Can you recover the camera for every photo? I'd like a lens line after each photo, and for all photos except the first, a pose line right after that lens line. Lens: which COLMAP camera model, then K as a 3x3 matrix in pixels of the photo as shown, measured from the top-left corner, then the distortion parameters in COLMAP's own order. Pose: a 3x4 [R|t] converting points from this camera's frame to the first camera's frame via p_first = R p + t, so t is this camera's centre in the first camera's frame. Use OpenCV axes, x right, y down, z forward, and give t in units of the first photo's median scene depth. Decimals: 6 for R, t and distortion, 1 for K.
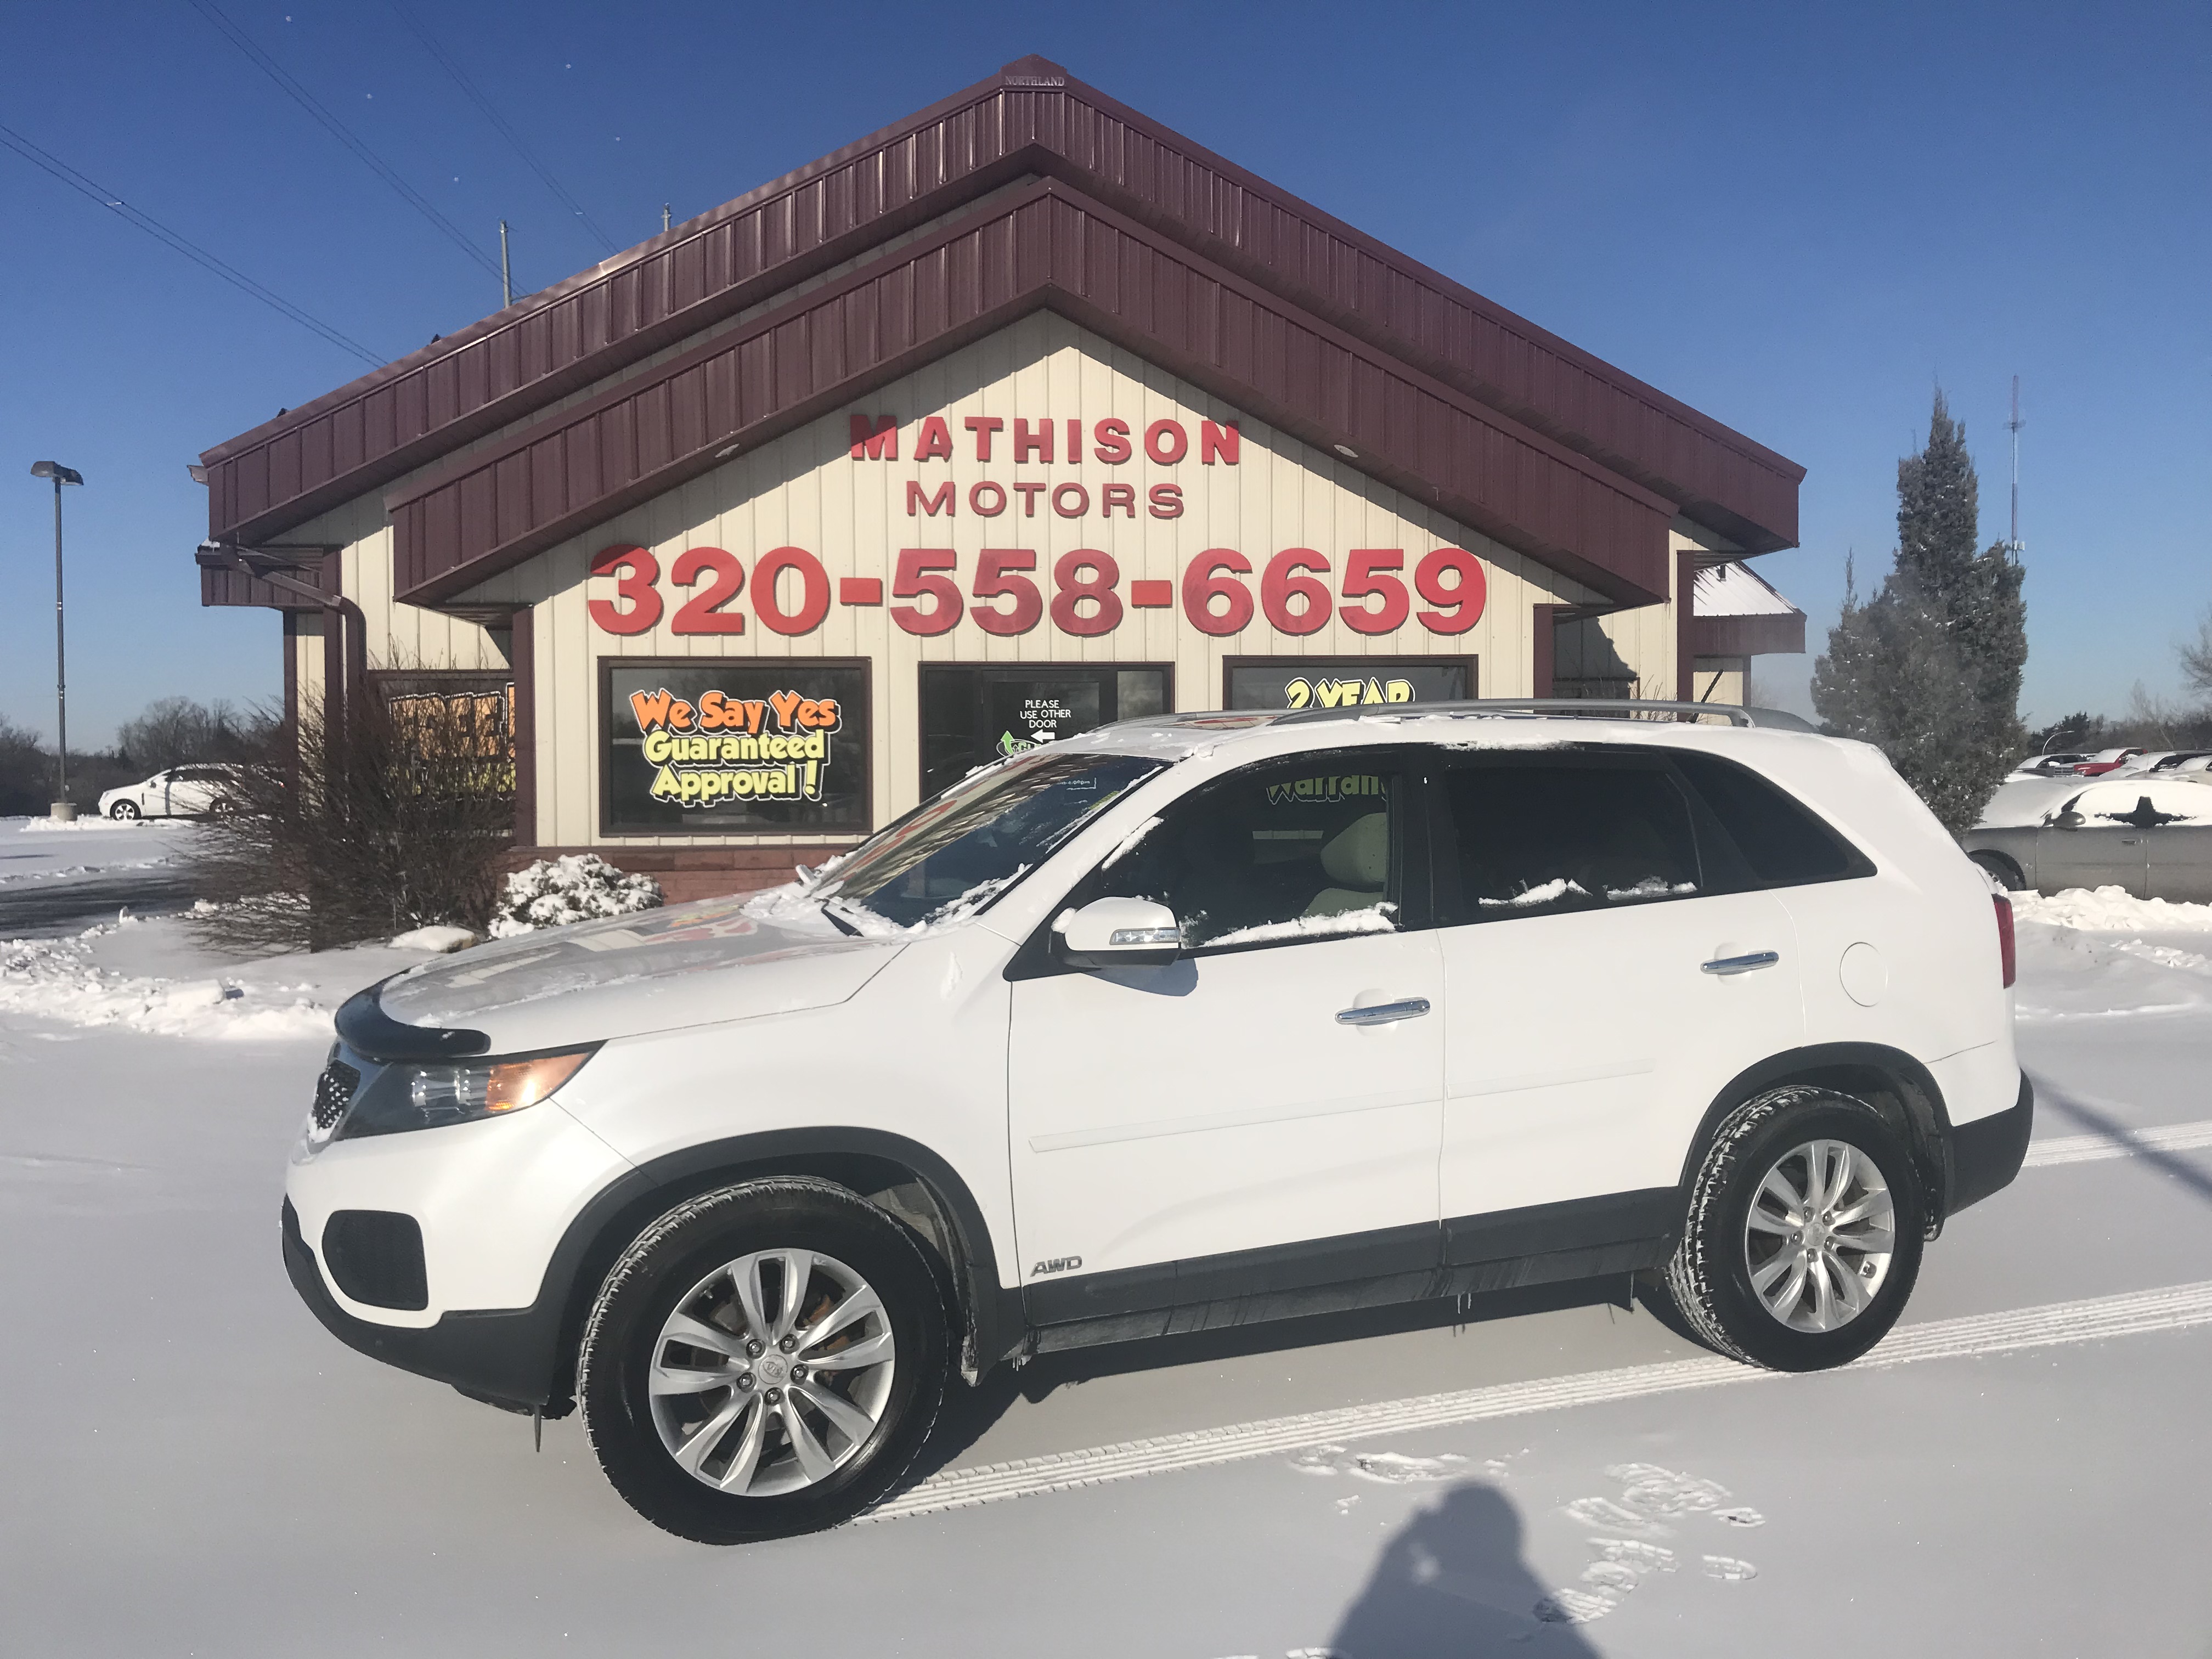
lens RADIAL K [[1826.3, 0, 1151.1], [0, 1826.3, 818.0], [0, 0, 1]] dist [0.022325, -0.014714]
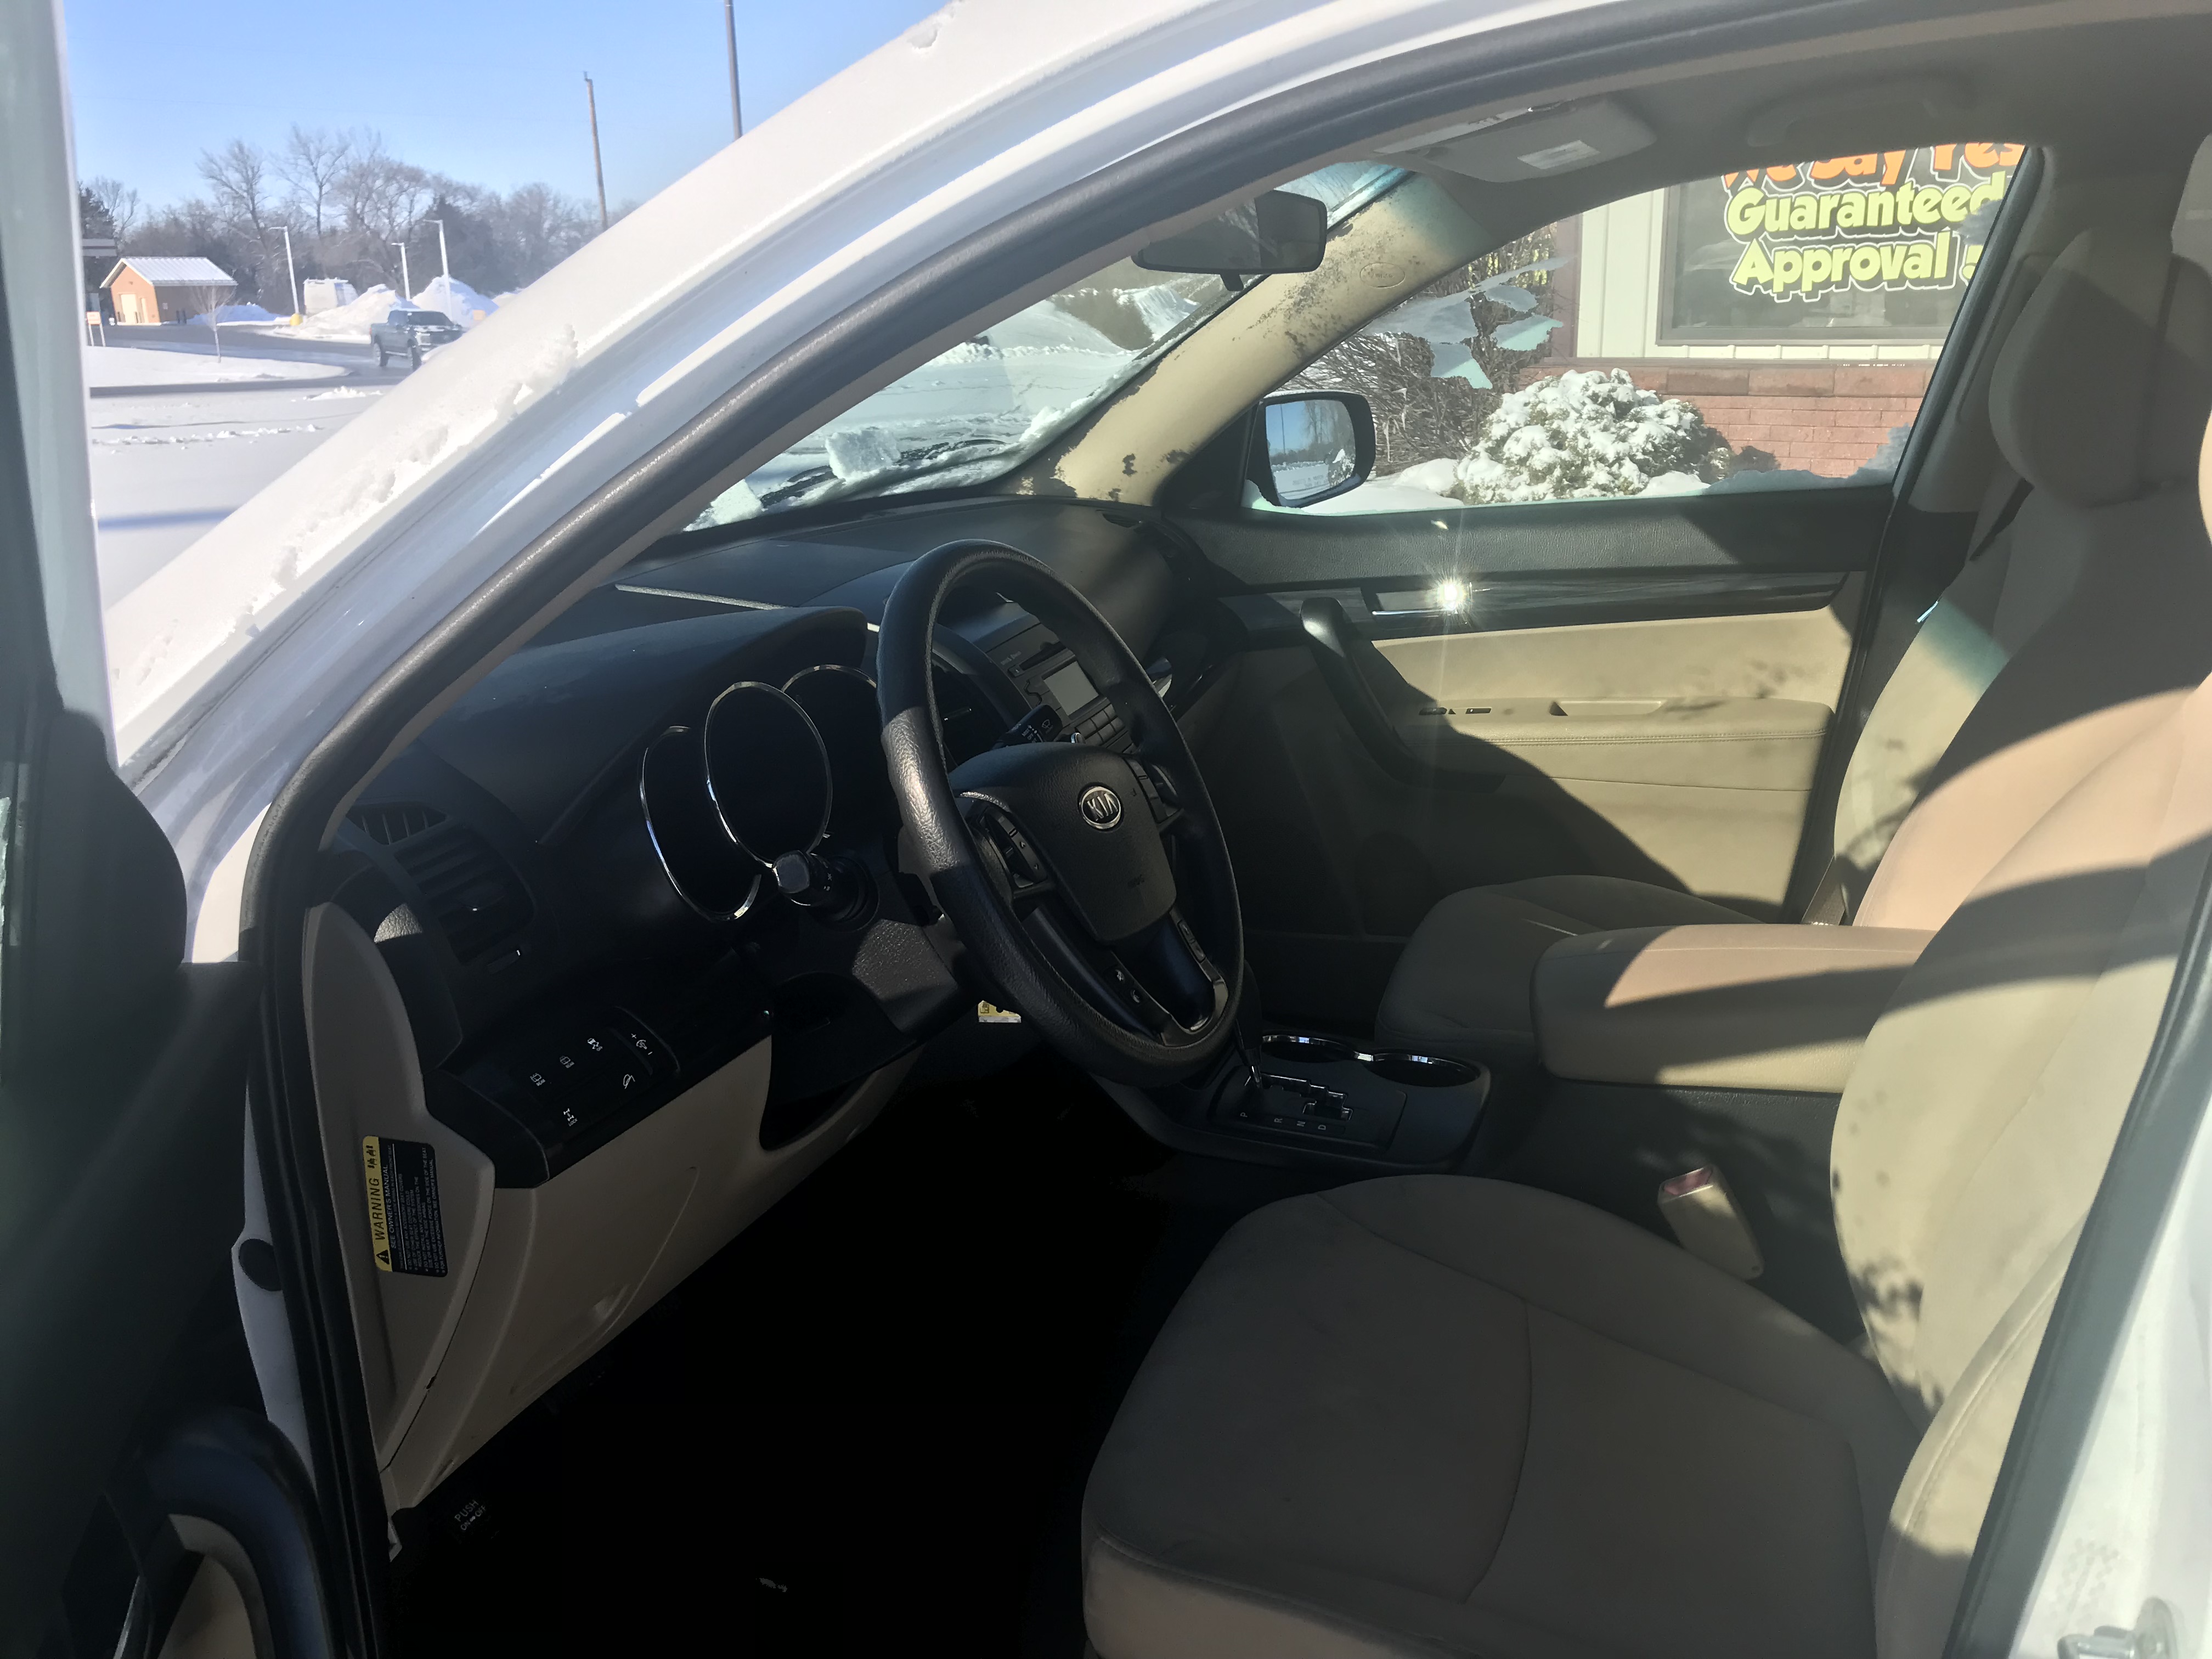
lens RADIAL K [[1826.3, 0, 1098.0], [0, 1826.3, 811.0], [0, 0, 1]] dist [0.022325, -0.014714]
pose [[0.736001, 0.176651, -0.653527, 0.046164], [0.000359, 0.965253, 0.261317, -0.001263], [0.676981, -0.192564, 0.710363, 0.289657]]
